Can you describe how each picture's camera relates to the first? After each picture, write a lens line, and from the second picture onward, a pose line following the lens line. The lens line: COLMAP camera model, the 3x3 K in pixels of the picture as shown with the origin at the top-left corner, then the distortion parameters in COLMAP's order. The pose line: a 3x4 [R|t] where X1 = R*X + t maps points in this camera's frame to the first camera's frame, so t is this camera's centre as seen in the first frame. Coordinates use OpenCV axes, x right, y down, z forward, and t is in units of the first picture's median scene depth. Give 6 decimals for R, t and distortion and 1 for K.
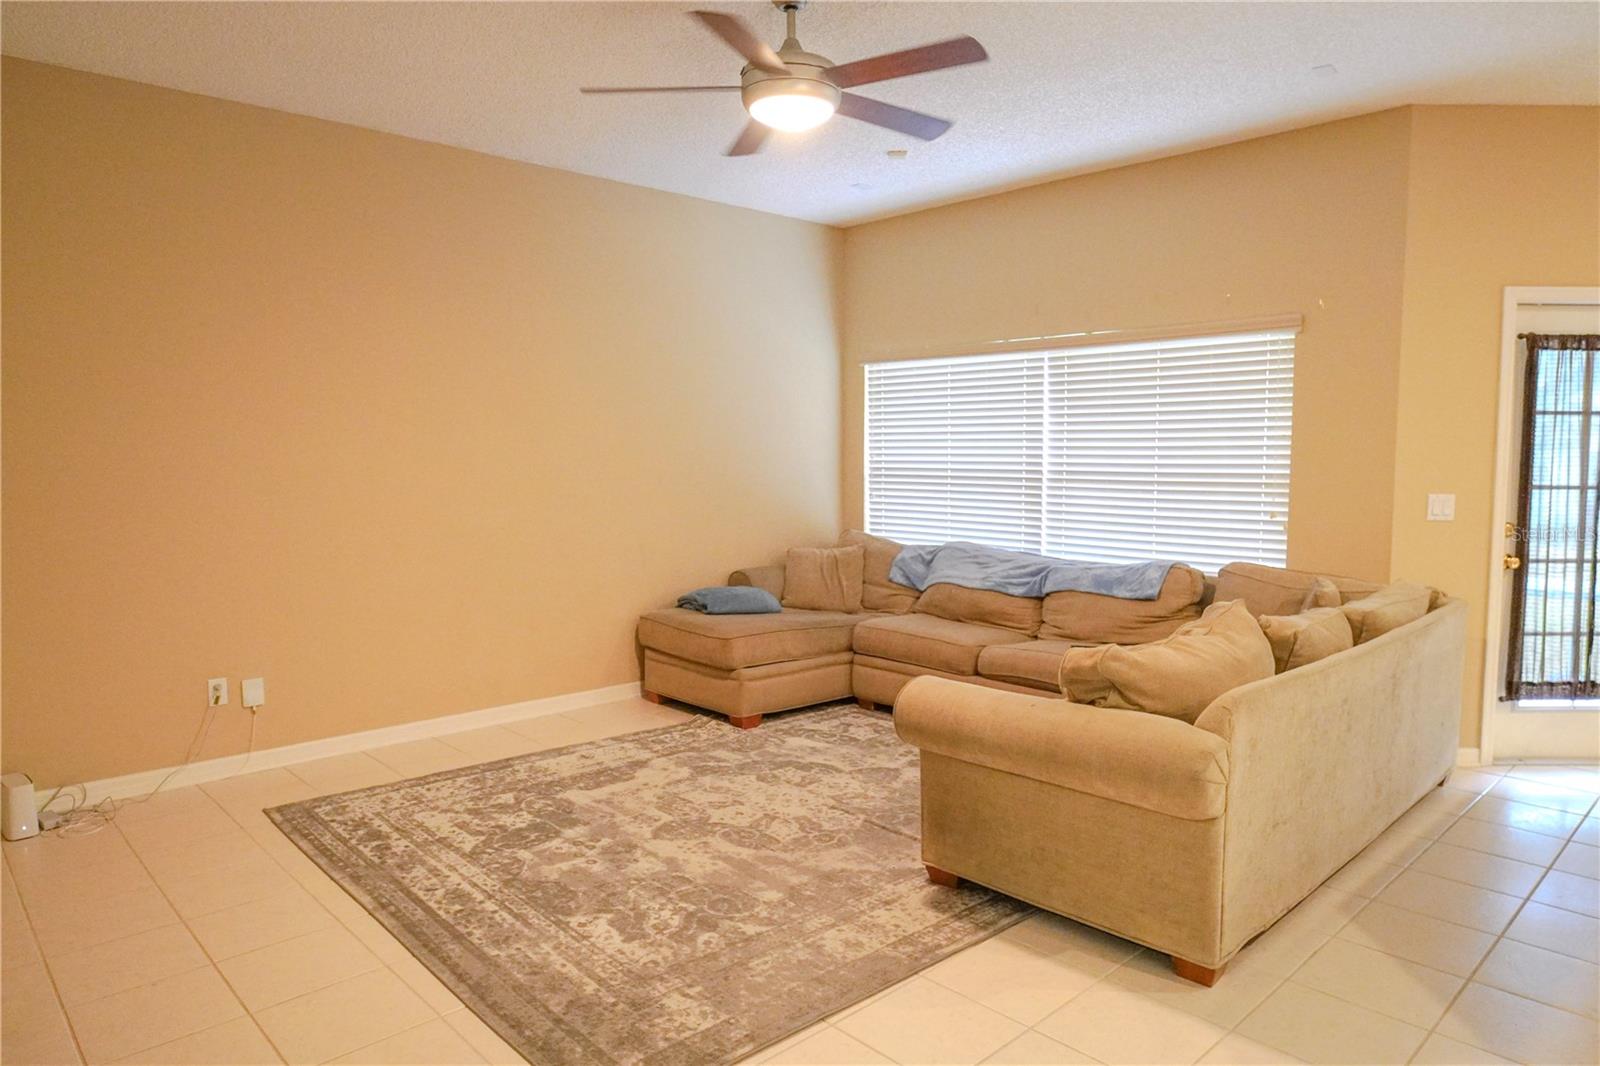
lens RADIAL K [[1014.5, 0, 800.0], [0, 1014.5, 533.0], [0, 0, 1]] dist [-0.026894, 0.000911]
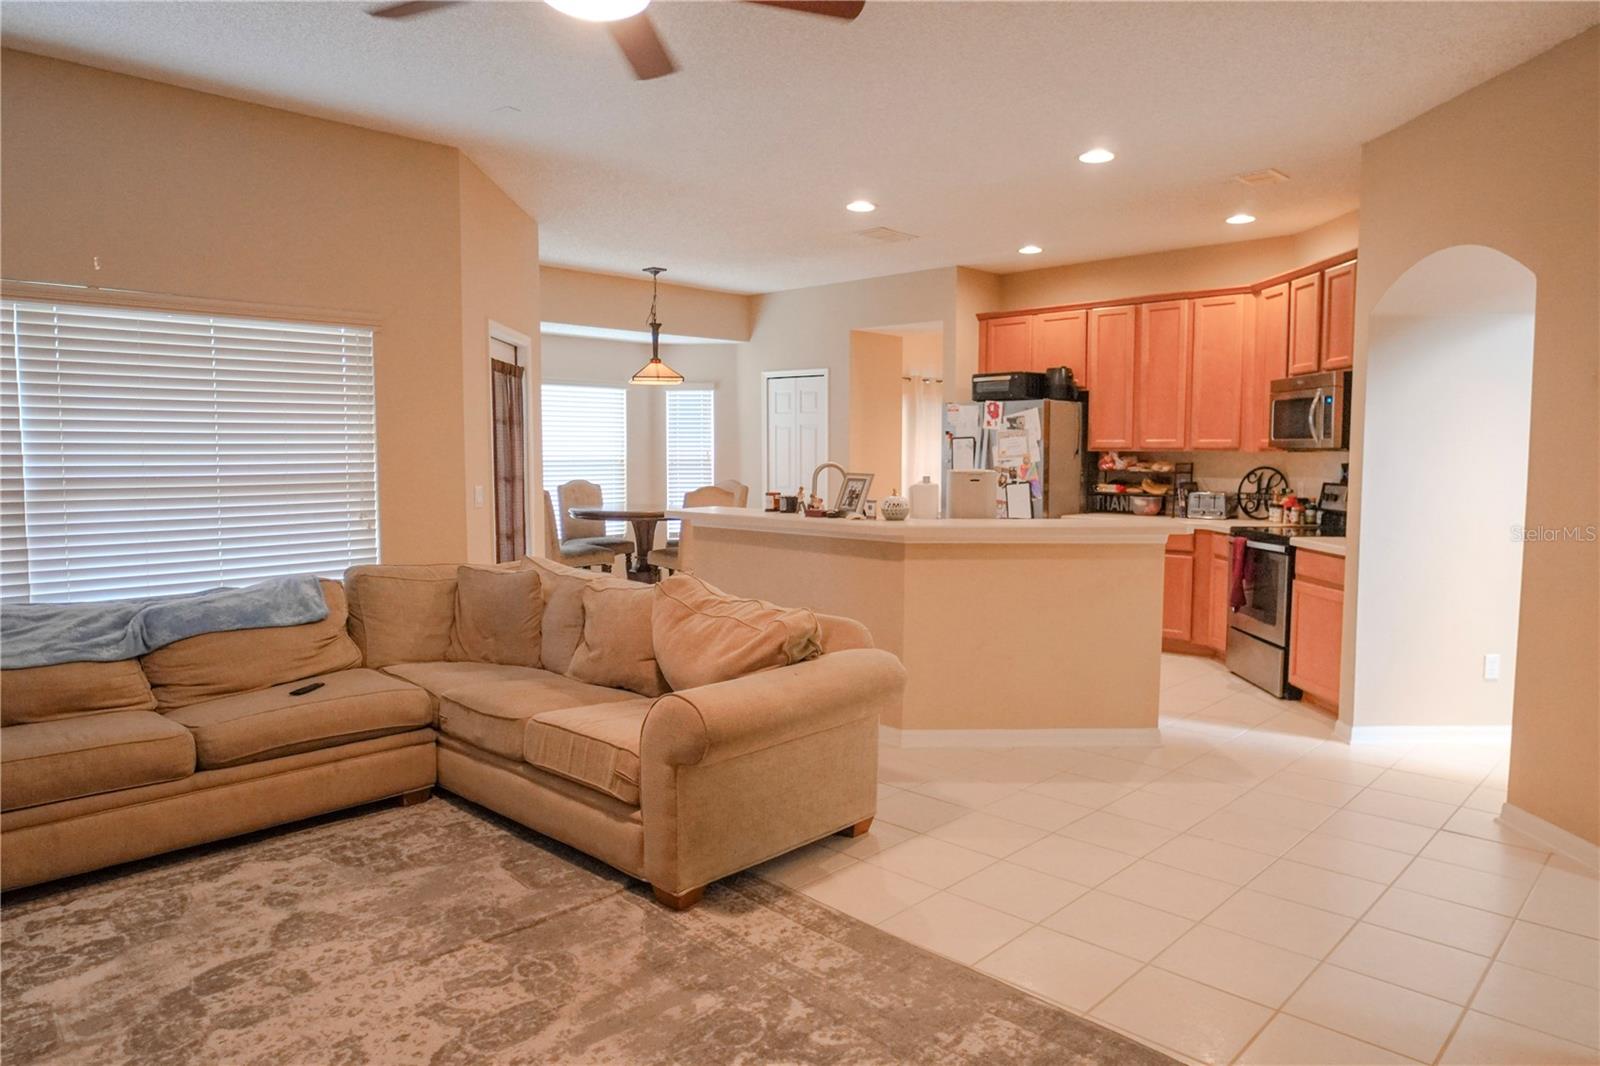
lens RADIAL K [[1014.5, 0, 800.0], [0, 1014.5, 533.0], [0, 0, 1]] dist [-0.026894, 0.000911]
pose [[-0.046252, -0.077600, 0.995911, -0.583873], [0.081787, 0.993337, 0.081197, -0.049906], [-0.995576, 0.085208, -0.039597, 0.679823]]
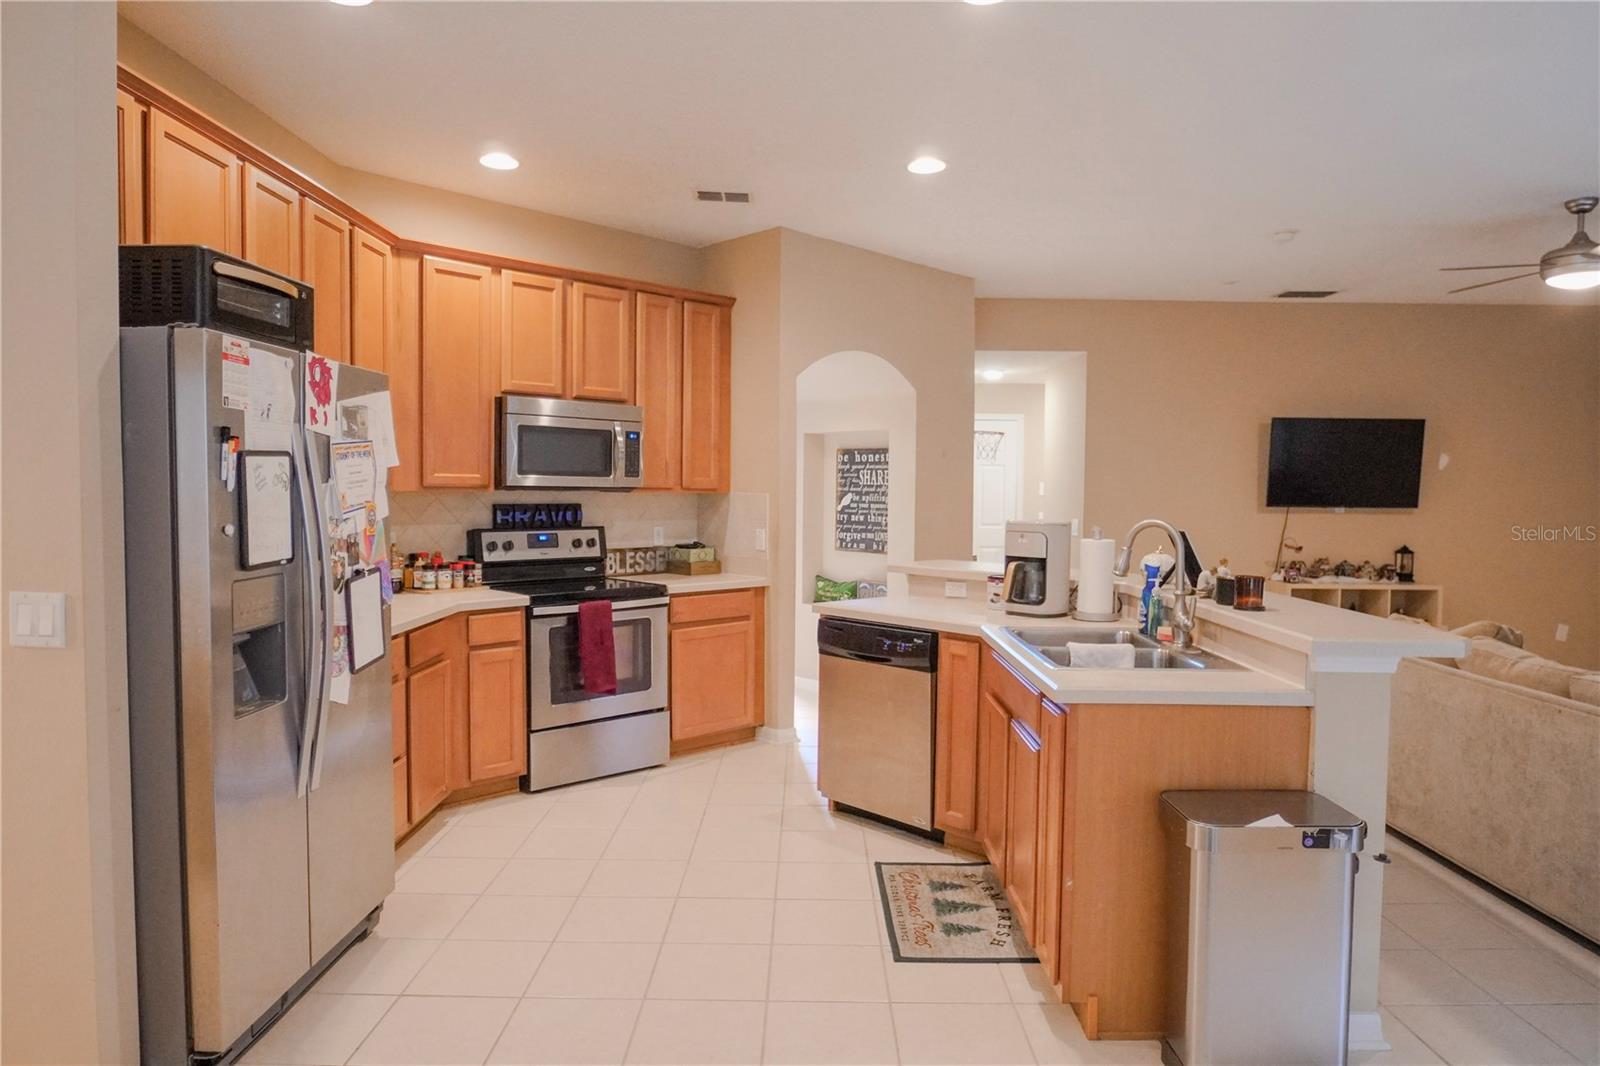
lens RADIAL K [[989.7, 0, 800.0], [0, 989.7, 533.0], [0, 0, 1]] dist [-0.022030, 0.000739]
pose [[-0.691064, 0.030357, -0.722156, 1.388725], [-0.065696, 0.992344, 0.104582, -0.080425], [0.719802, 0.119716, -0.683779, 0.900795]]
